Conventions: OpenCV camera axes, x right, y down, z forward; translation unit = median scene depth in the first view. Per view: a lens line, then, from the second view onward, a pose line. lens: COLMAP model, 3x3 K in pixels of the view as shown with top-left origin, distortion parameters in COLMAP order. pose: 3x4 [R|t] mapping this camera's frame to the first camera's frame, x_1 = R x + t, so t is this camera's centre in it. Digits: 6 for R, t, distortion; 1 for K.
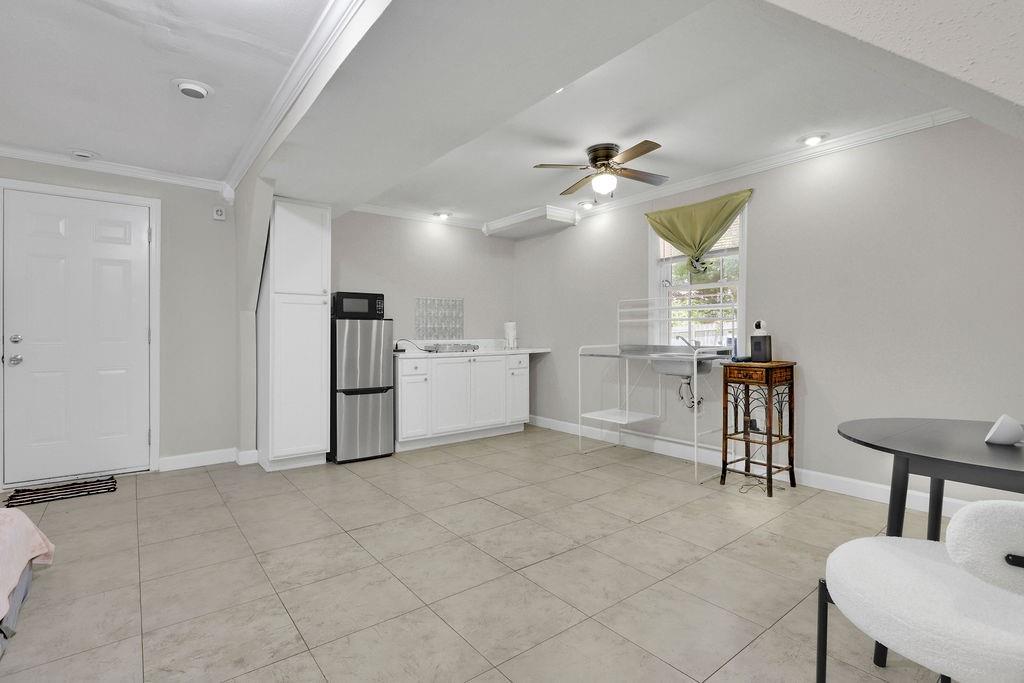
lens RADIAL K [[485.0, 0, 502.8], [0, 485.0, 339.8], [0, 0, 1]] dist [-0.020211, -0.000080]
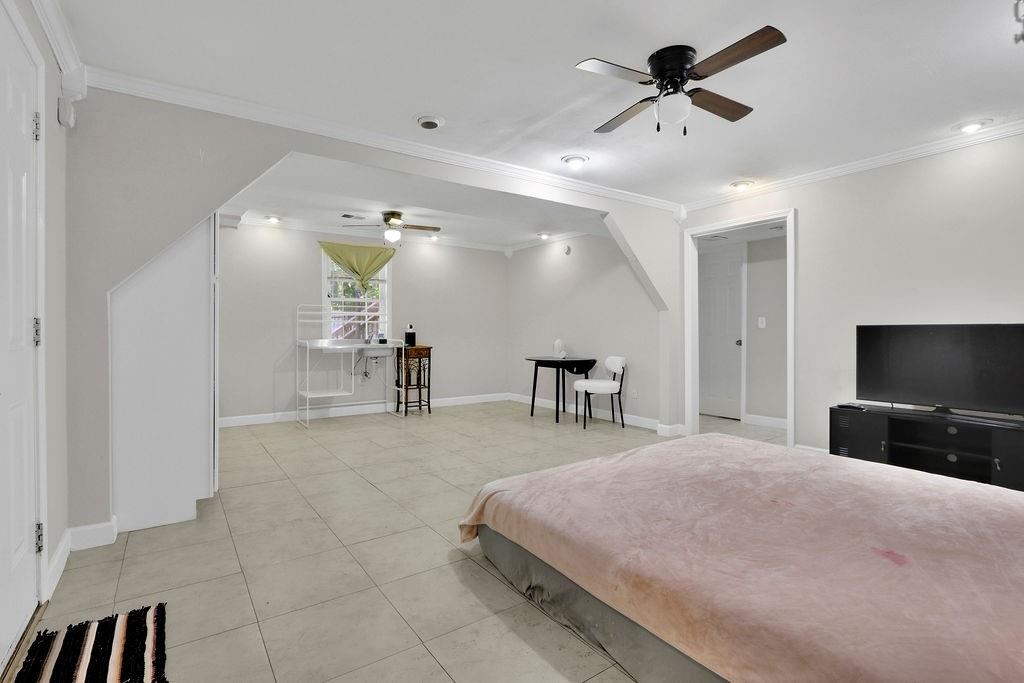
lens RADIAL K [[489.0, 0, 508.9], [0, 489.0, 337.2], [0, 0, 1]] dist [0.001296, -0.000095]
pose [[0.051898, -0.012496, 0.998574, -1.347709], [0.009192, 0.999885, 0.012035, -0.009782], [-0.998610, 0.008554, 0.052007, 0.536970]]
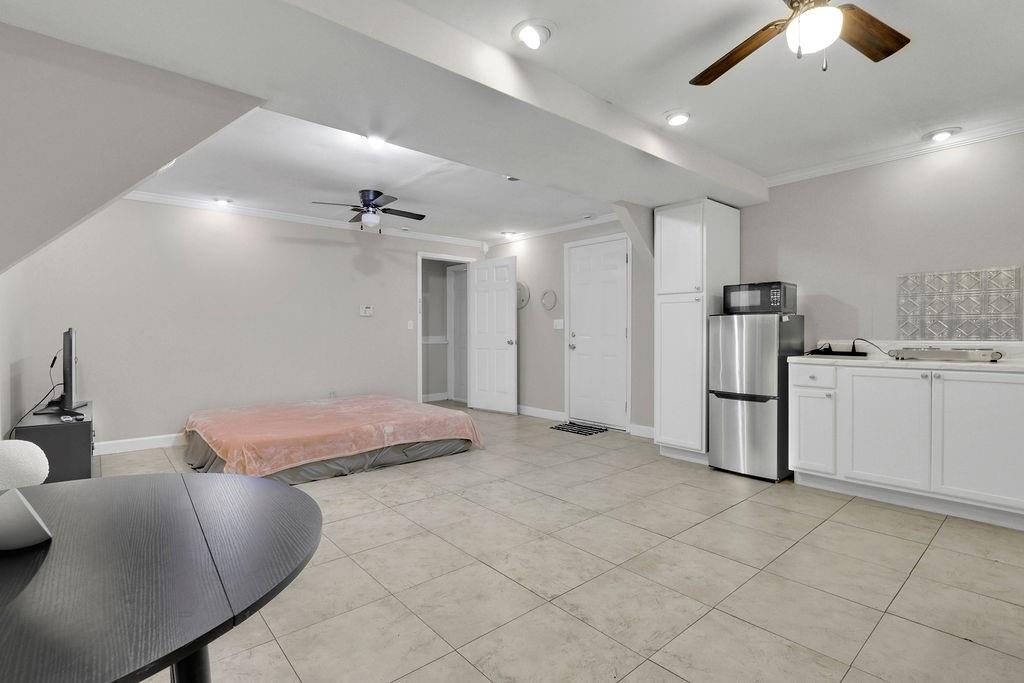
lens RADIAL K [[485.0, 0, 502.8], [0, 485.0, 339.8], [0, 0, 1]] dist [-0.020211, -0.000080]
pose [[0.042845, 0.017200, -0.998934, 0.686241], [-0.008358, 0.999823, 0.016857, -0.009738], [0.999047, 0.007626, 0.042981, 0.648545]]
